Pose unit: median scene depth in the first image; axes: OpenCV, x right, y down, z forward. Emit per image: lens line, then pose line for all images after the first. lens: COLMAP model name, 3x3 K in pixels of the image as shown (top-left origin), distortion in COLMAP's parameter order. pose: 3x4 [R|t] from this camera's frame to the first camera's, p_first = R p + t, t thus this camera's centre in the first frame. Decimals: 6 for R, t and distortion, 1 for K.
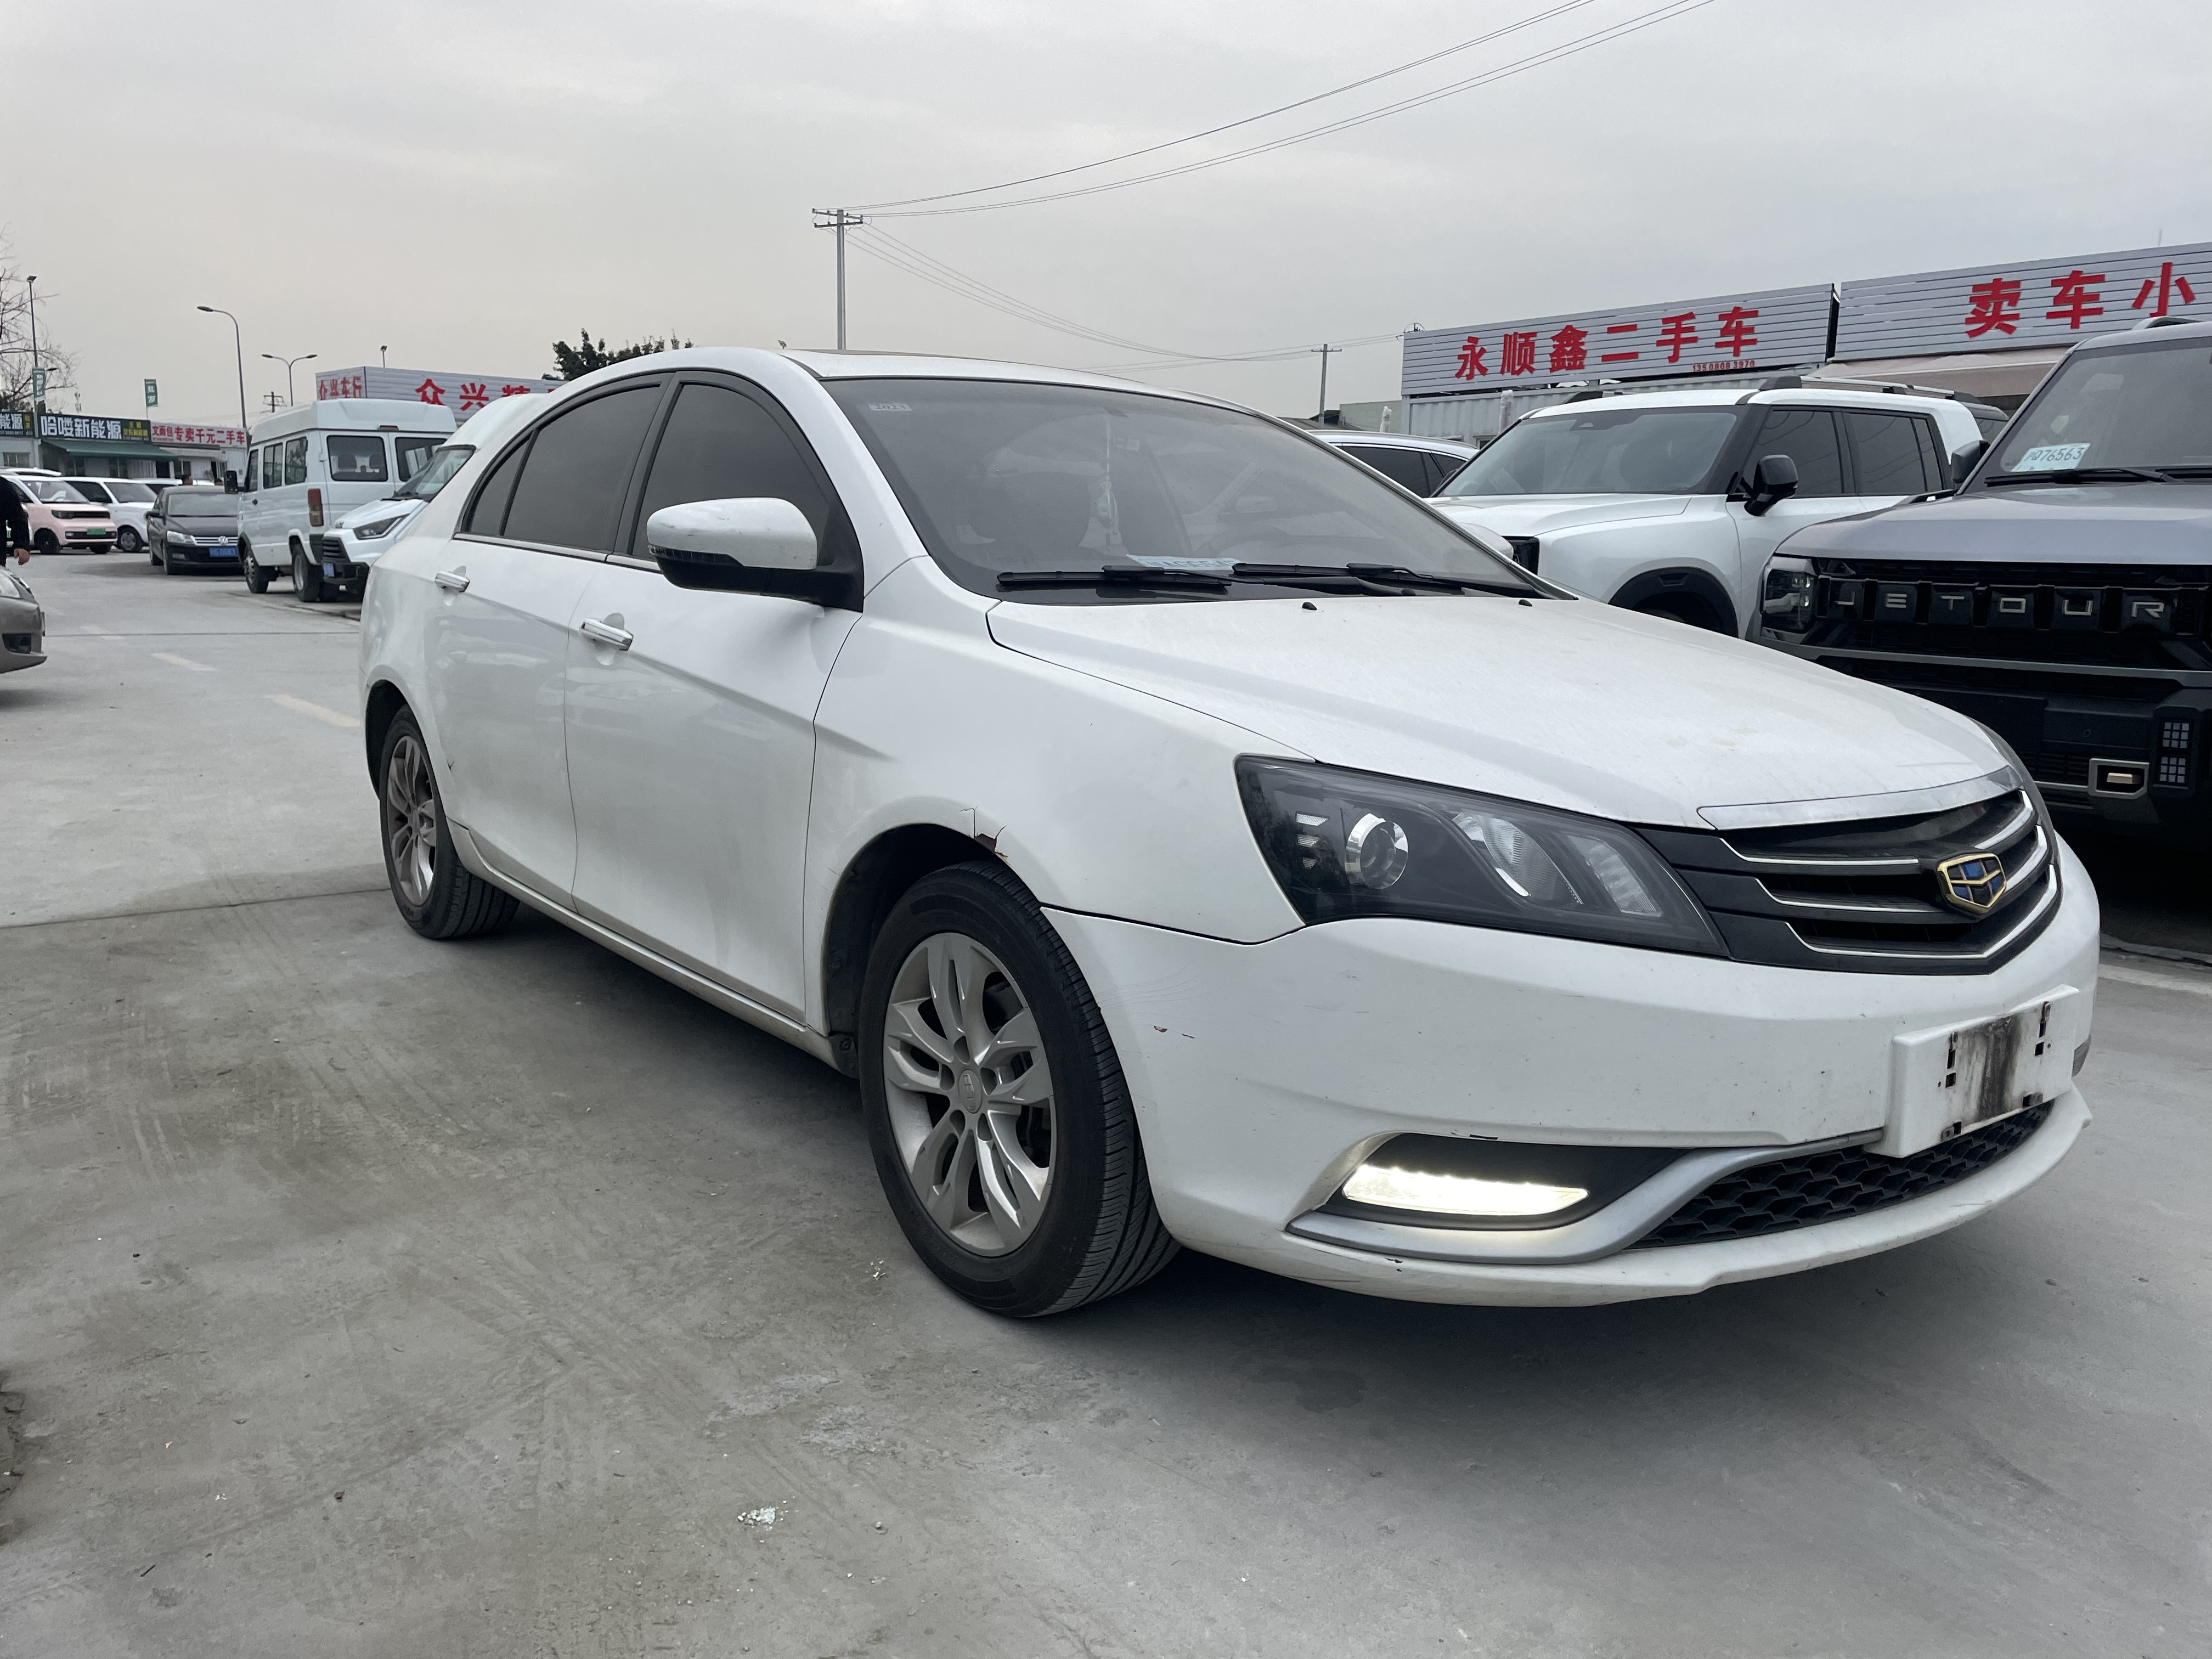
lens RADIAL K [[1657.2, 0, 1112.0], [0, 1657.2, 822.5], [0, 0, 1]] dist [0.080033, -0.096752]
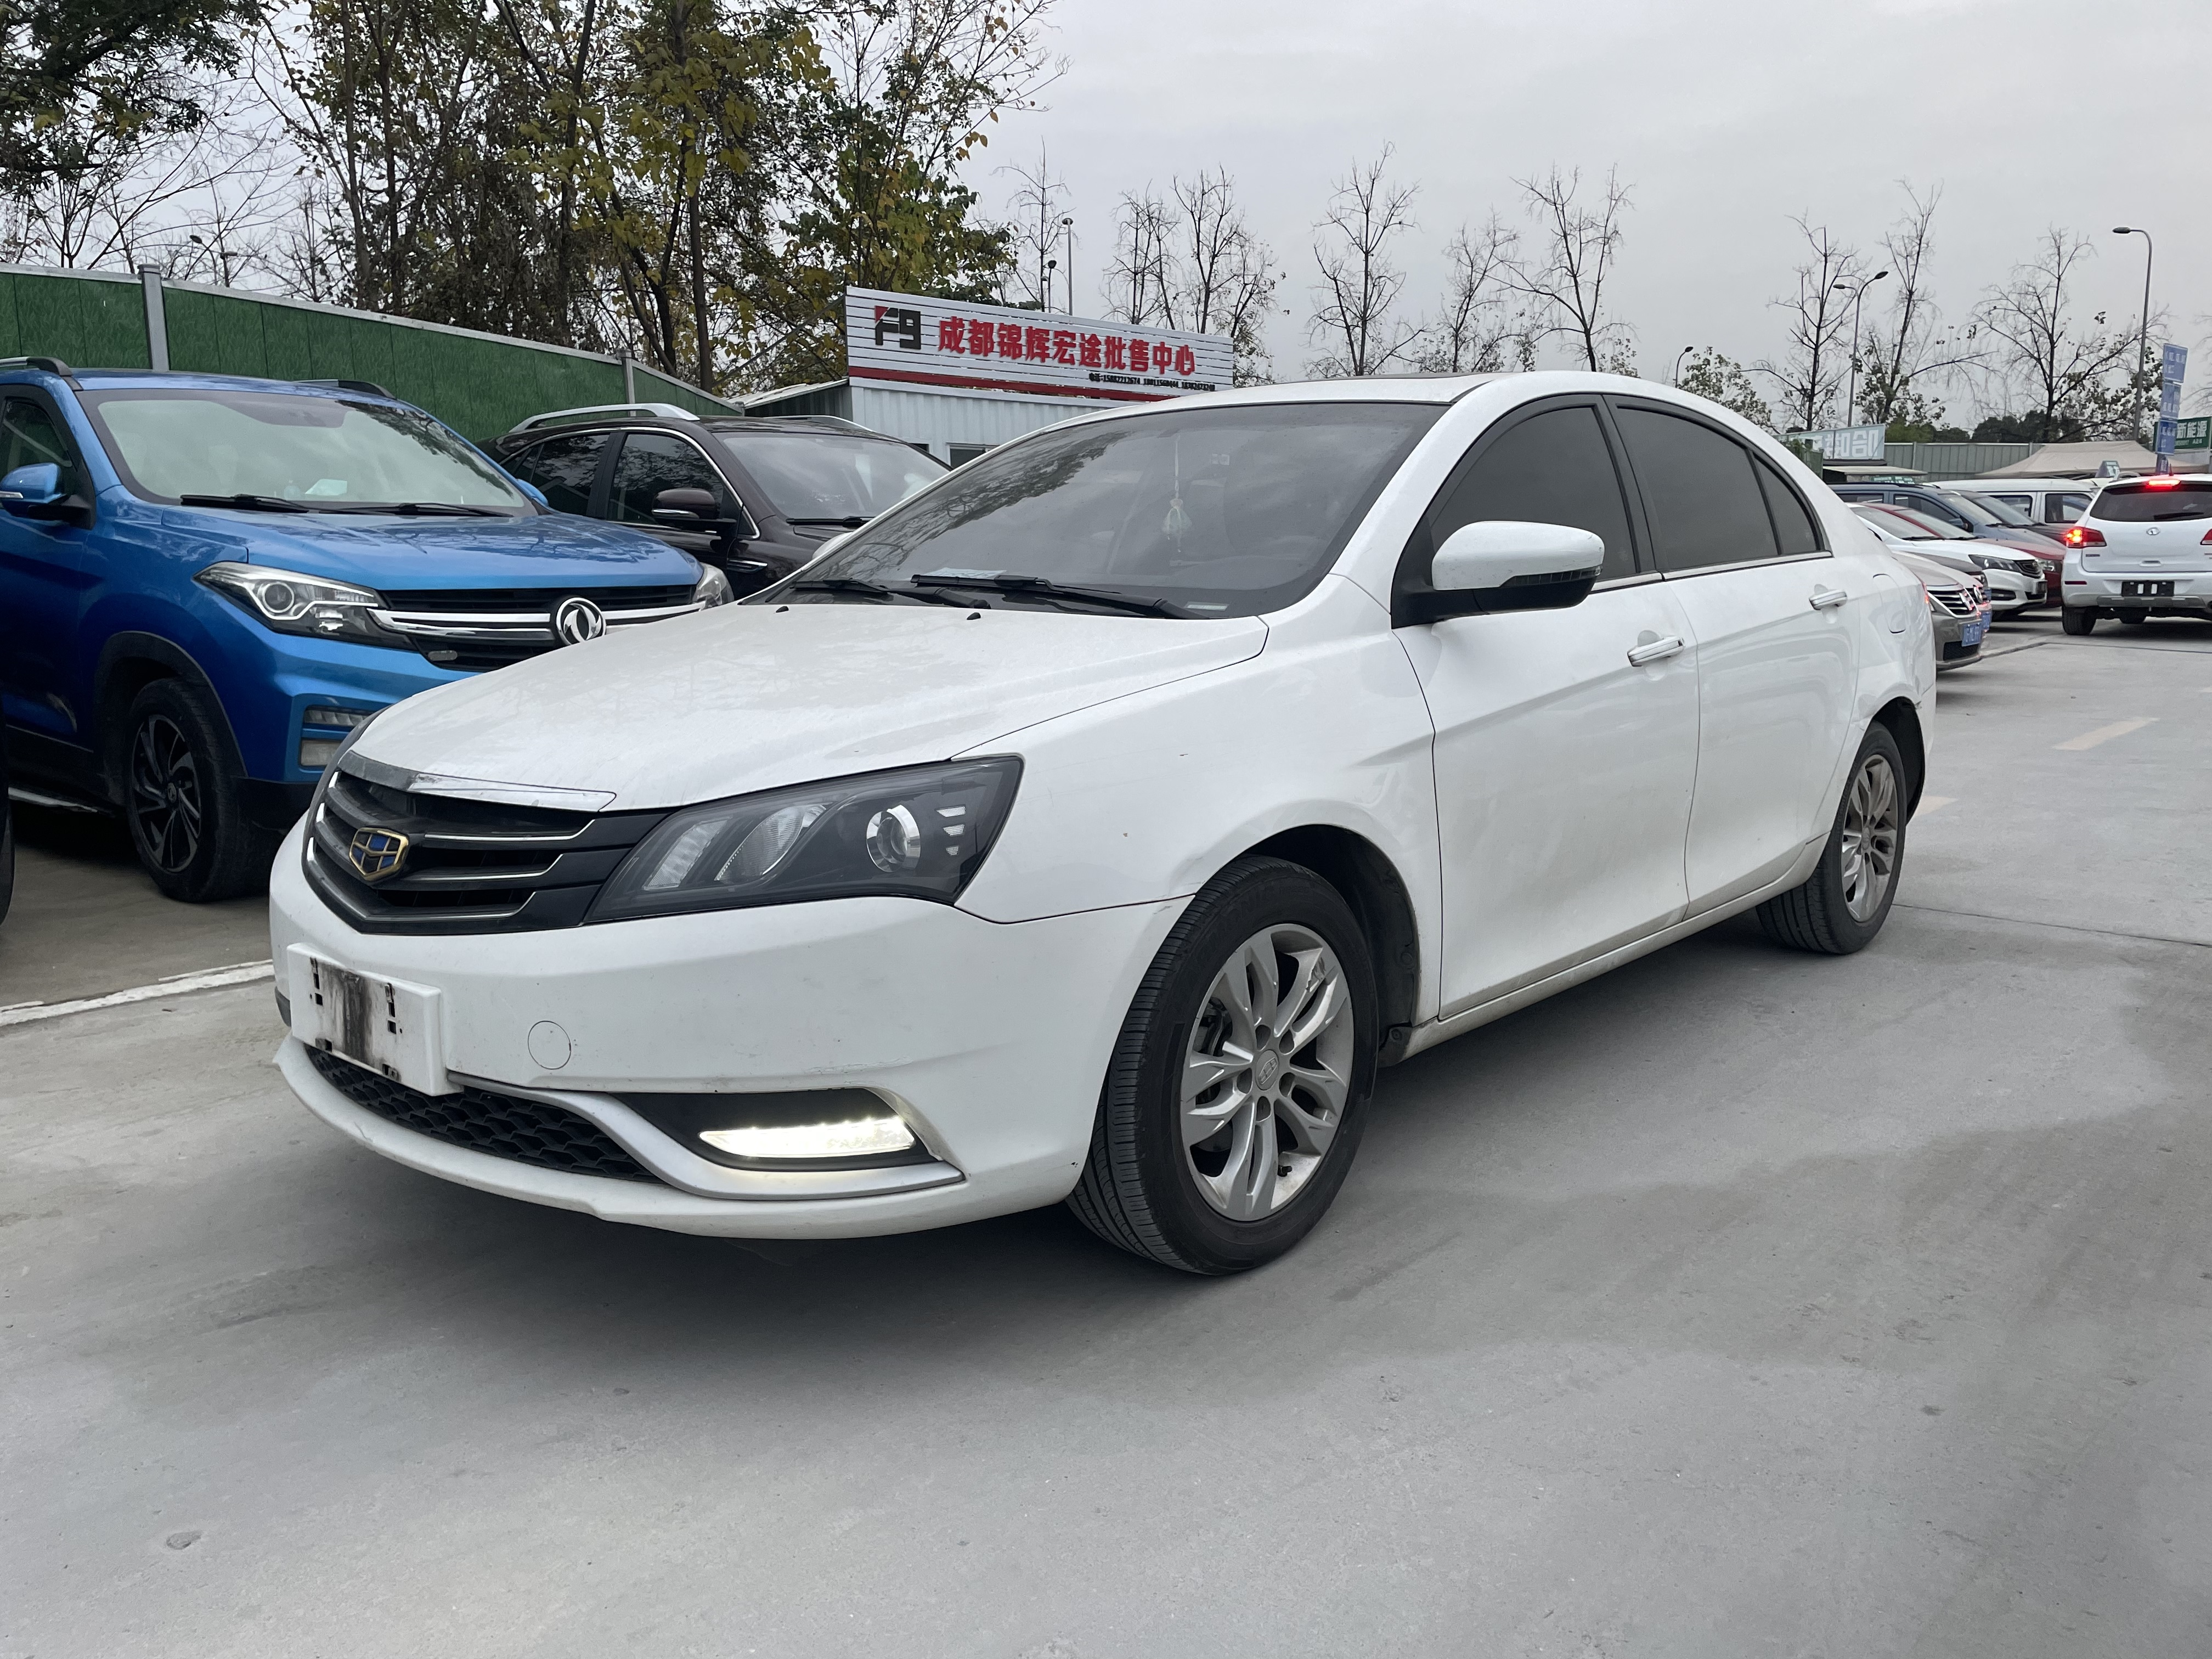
lens RADIAL K [[1657.2, 0, 1112.0], [0, 1657.2, 822.5], [0, 0, 1]] dist [0.080033, -0.096752]
pose [[0.193277, 0.139511, -0.971175, 1.713833], [-0.150694, 0.982315, 0.111122, -0.186488], [0.969503, 0.124873, 0.210882, 1.245118]]
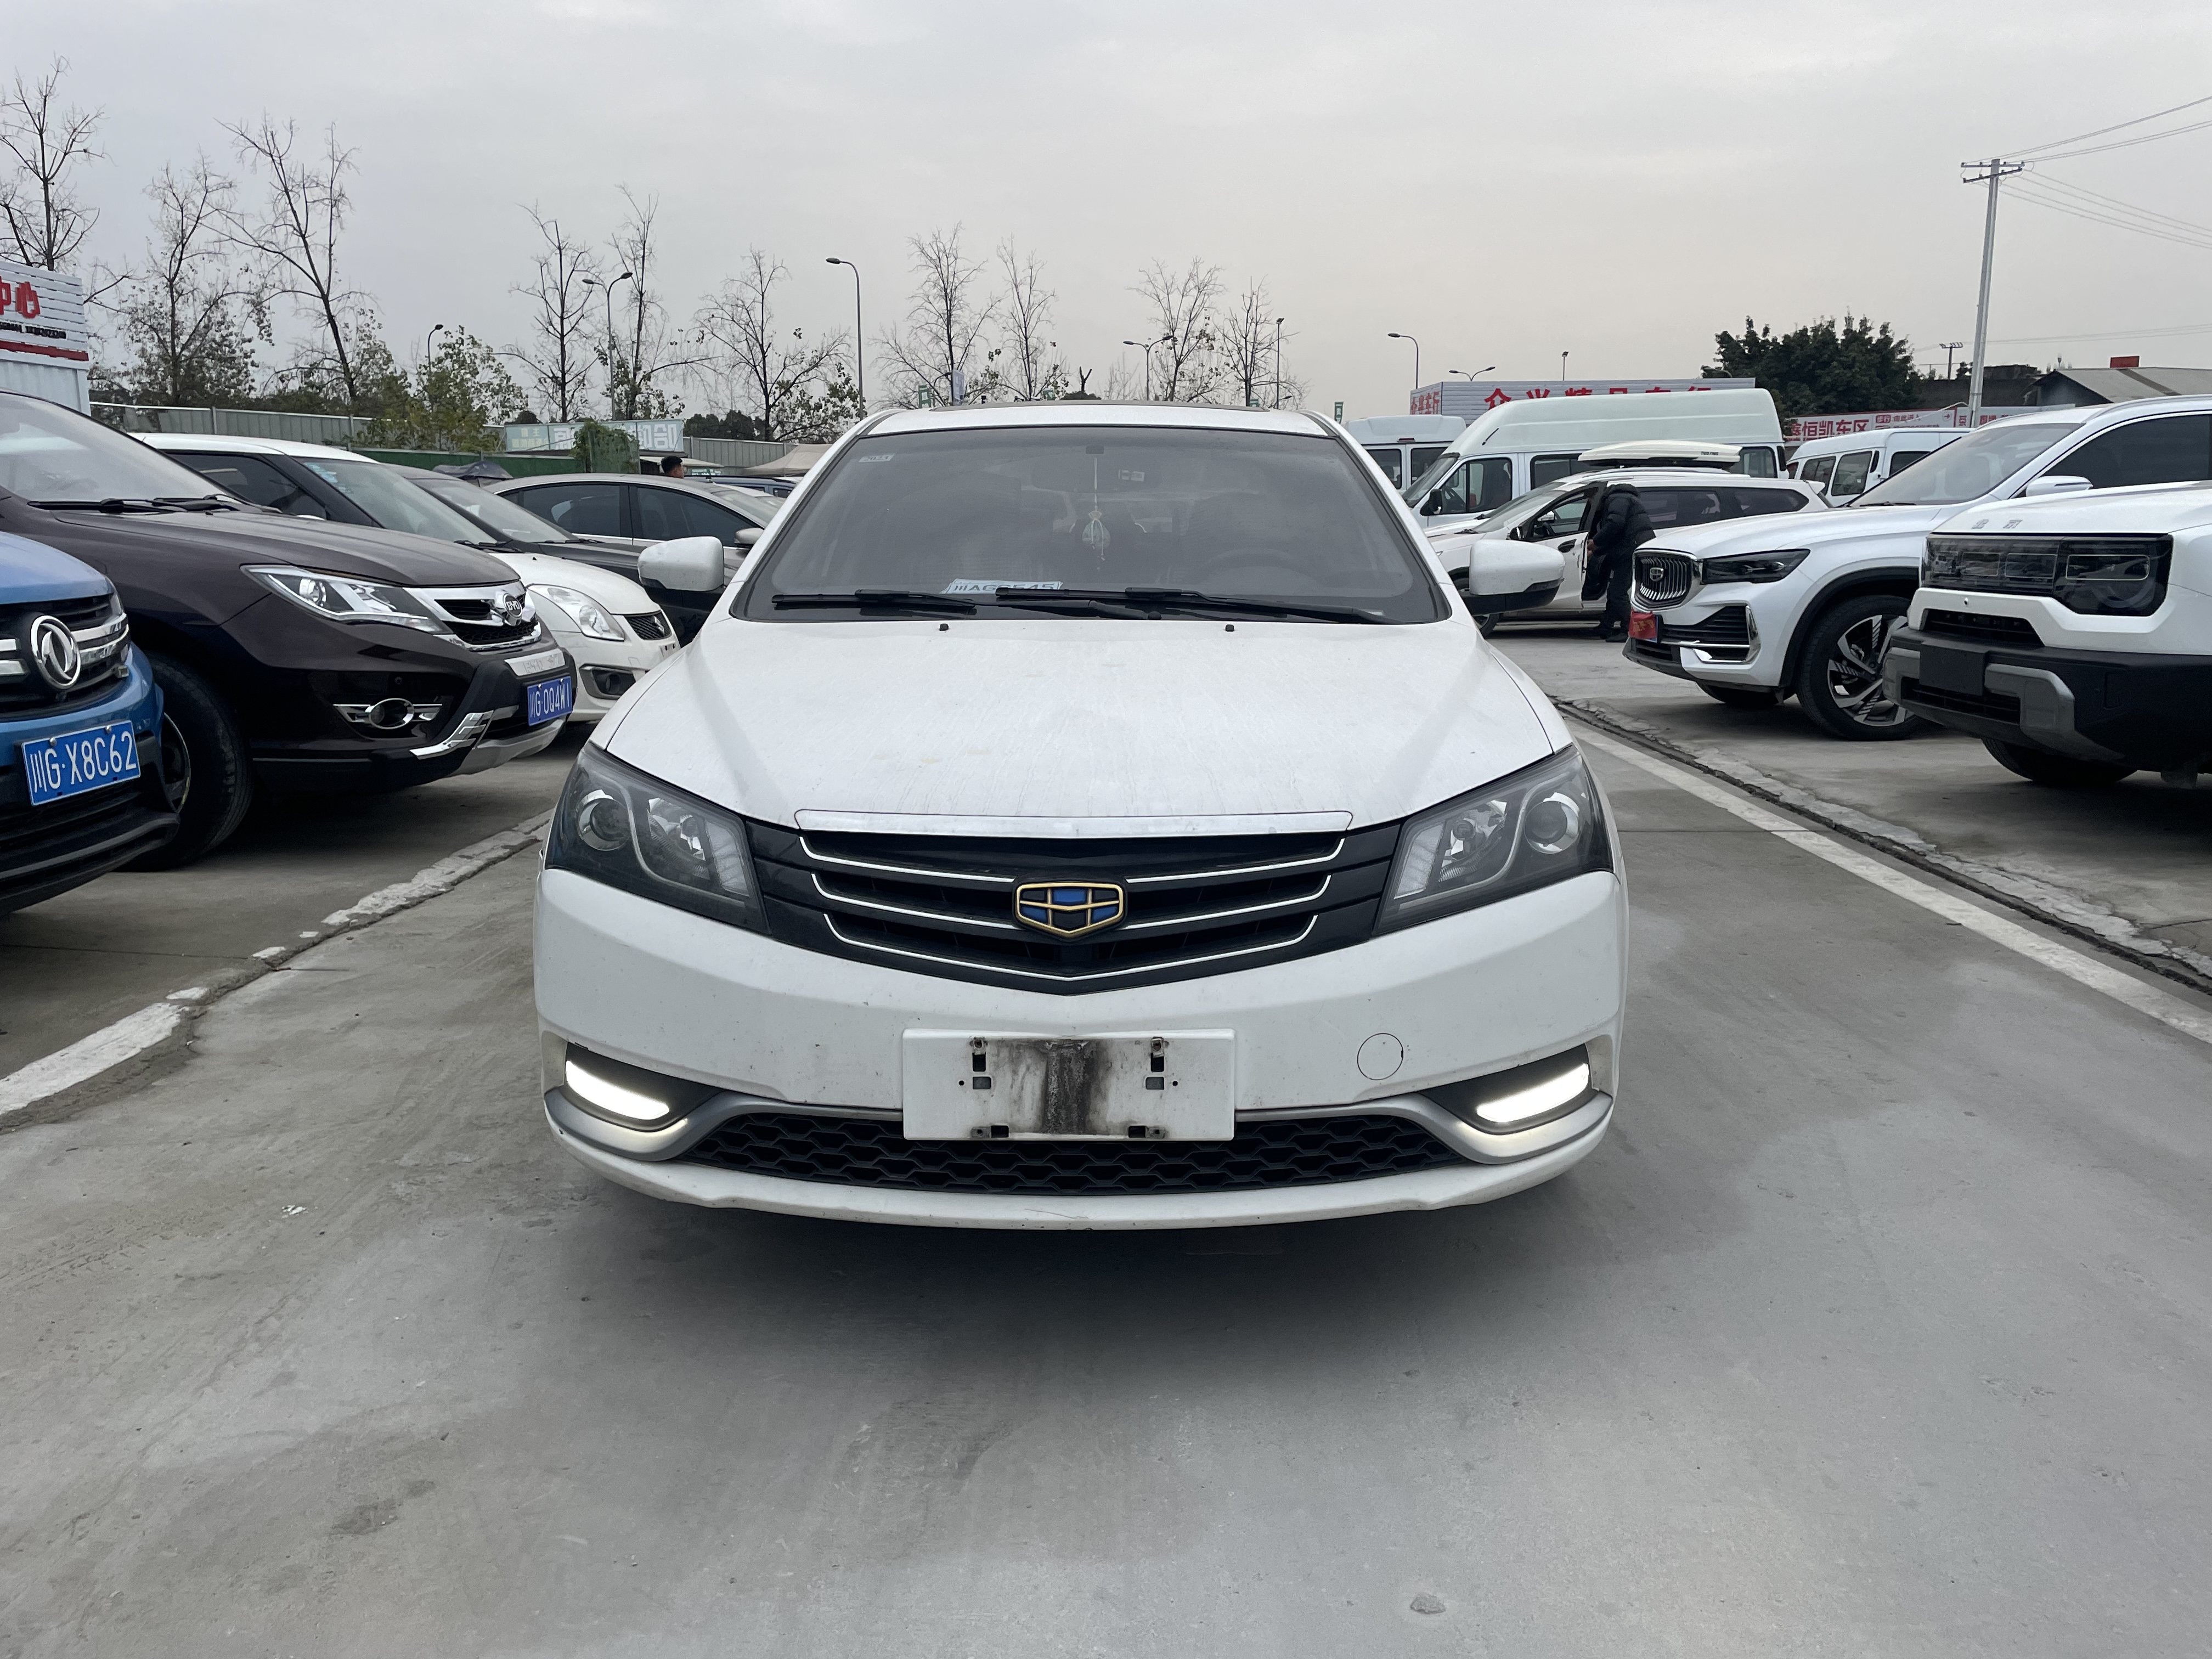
lens RADIAL K [[1657.7, 0, 1104.1], [0, 1657.7, 817.3], [0, 0, 1]] dist [0.084630, -0.109191]
pose [[0.789842, 0.088271, -0.606925, 1.158501], [-0.087680, 0.995675, 0.030705, -0.054694], [0.607010, 0.028963, 0.794166, 0.190067]]
